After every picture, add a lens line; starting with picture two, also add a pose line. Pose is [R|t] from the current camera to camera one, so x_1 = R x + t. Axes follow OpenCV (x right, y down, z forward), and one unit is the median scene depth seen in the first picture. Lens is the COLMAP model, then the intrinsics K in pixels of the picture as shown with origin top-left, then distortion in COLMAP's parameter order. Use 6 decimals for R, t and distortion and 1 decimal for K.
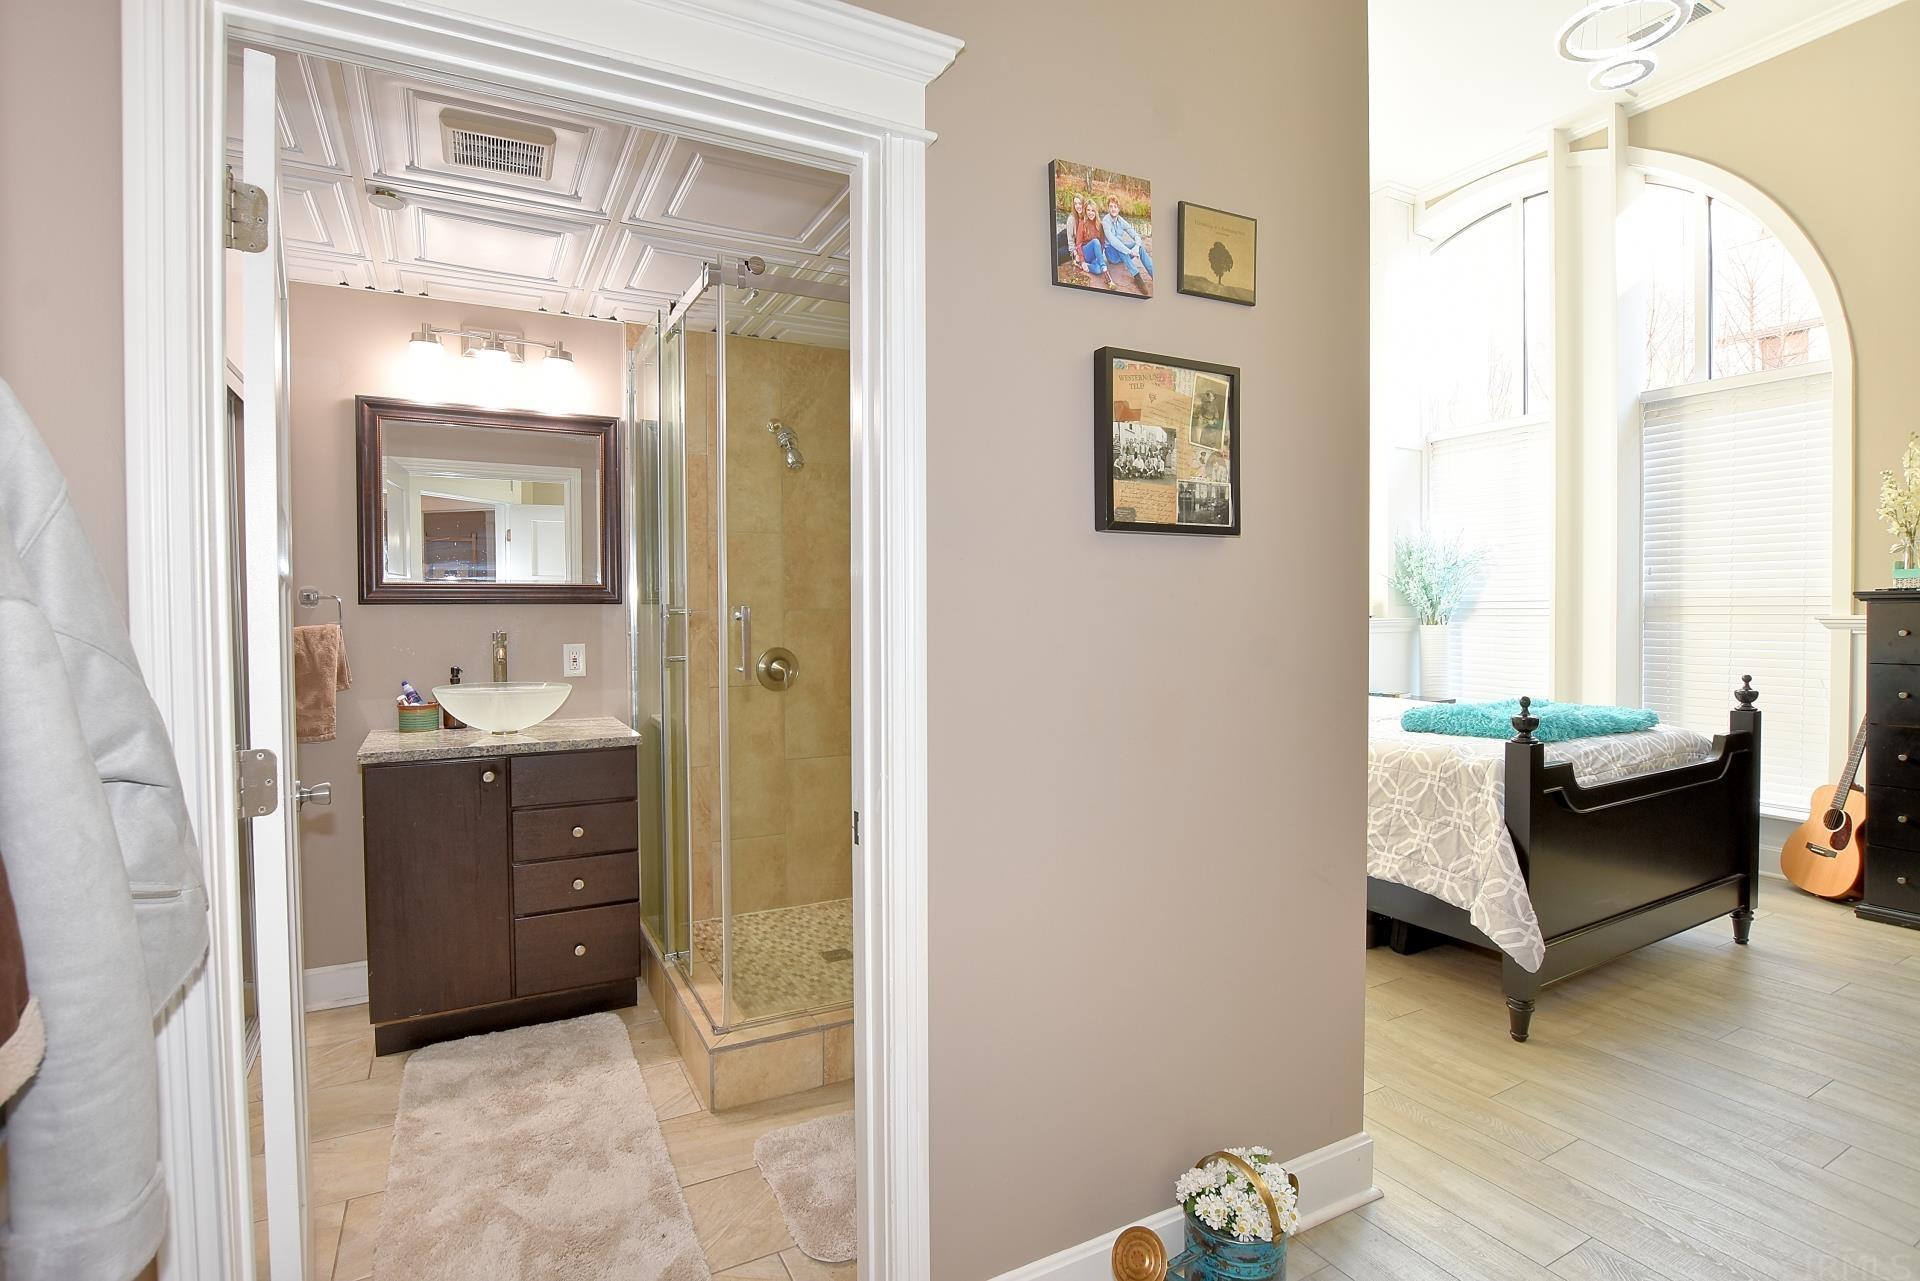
lens RADIAL K [[947.2, 0, 955.2], [0, 947.2, 638.4], [0, 0, 1]] dist [-0.019530, -0.000752]
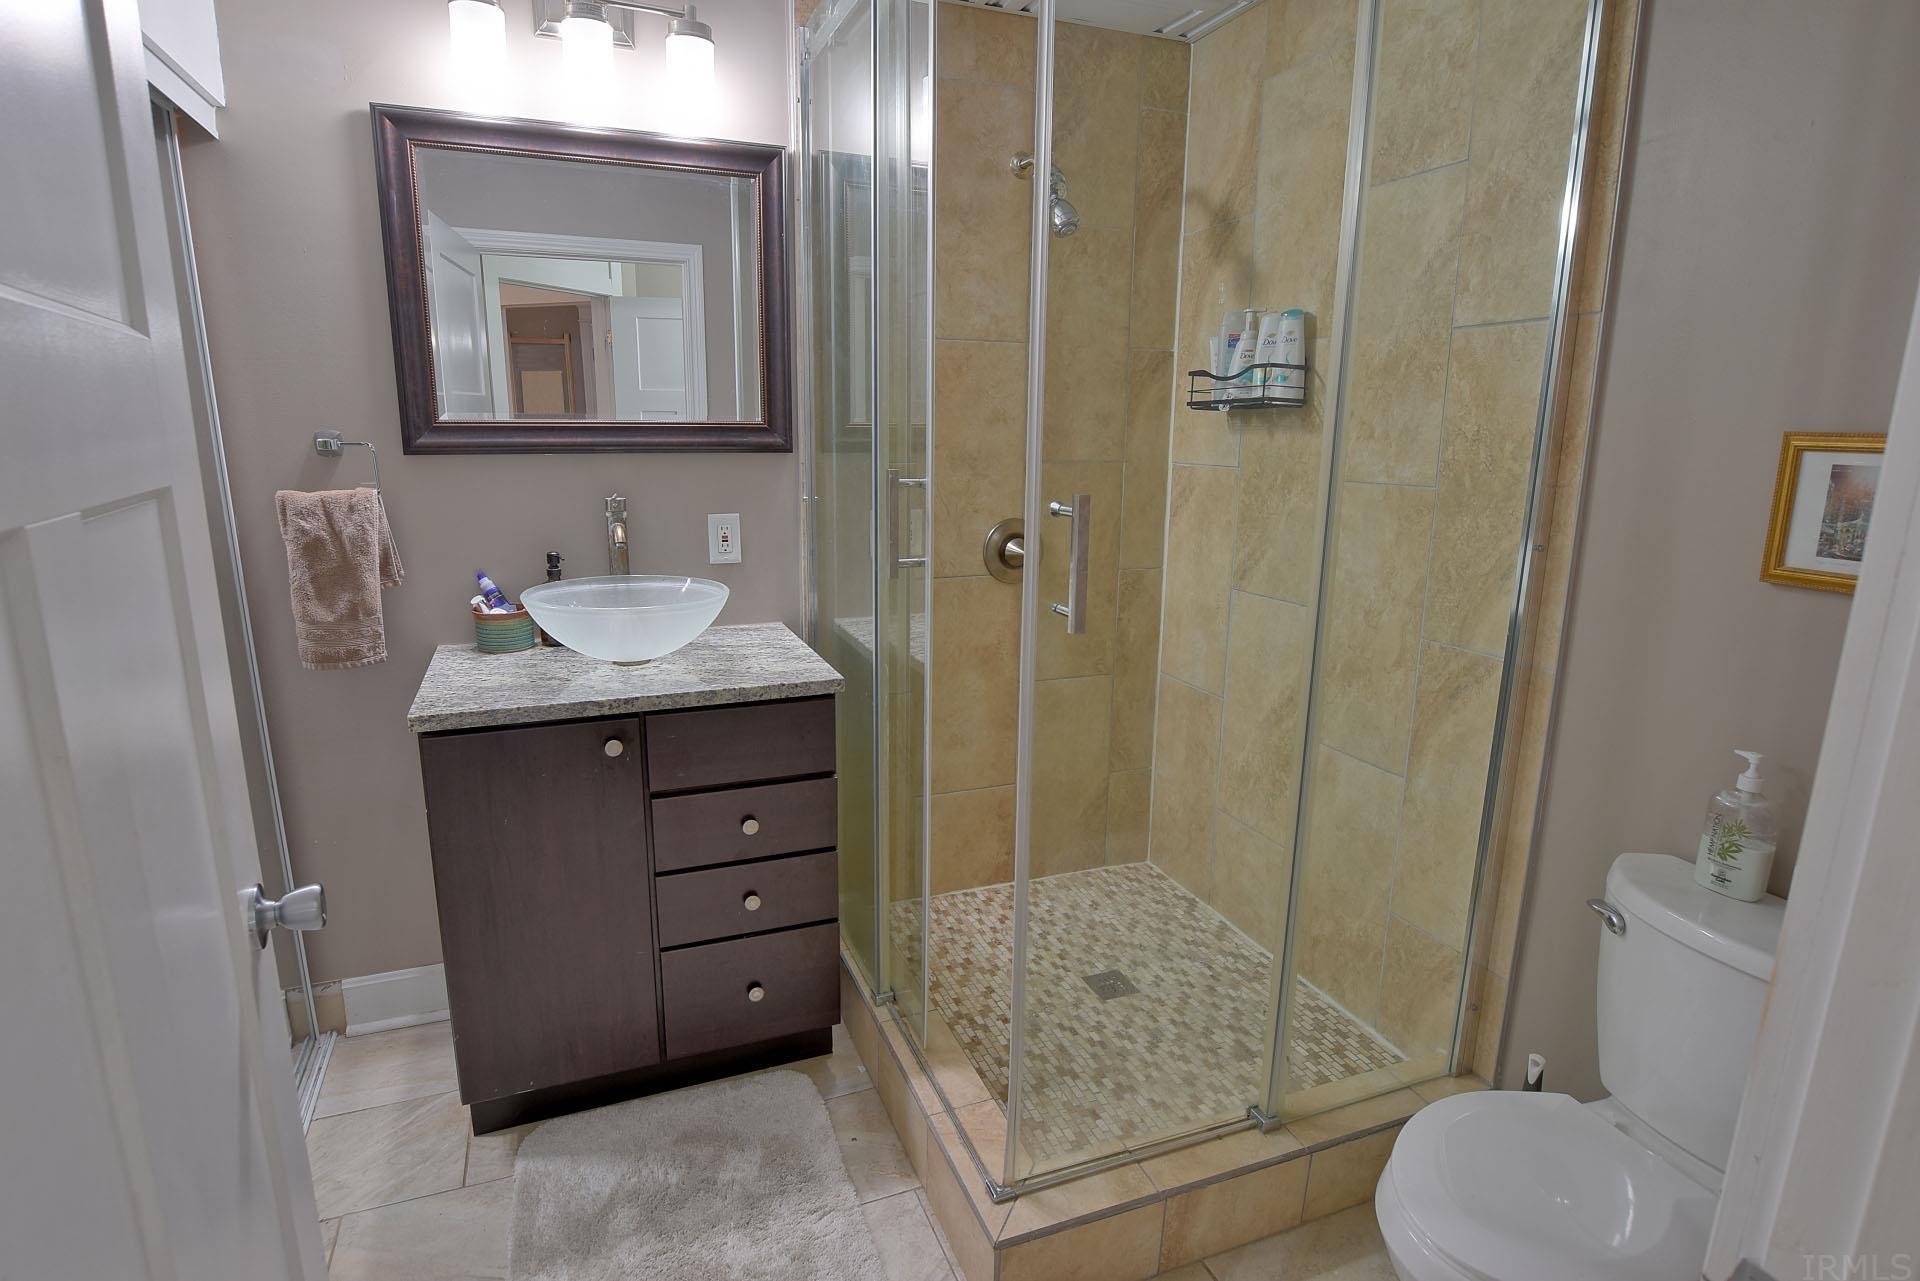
lens RADIAL K [[1011.9, 0, 958.3], [0, 1011.9, 647.6], [0, 0, 1]] dist [-0.019112, 0.000998]
pose [[0.993588, 0.039288, -0.106012, -0.183179], [-0.018521, 0.981574, 0.190181, -0.045510], [0.111530, -0.186998, 0.976009, 0.352261]]
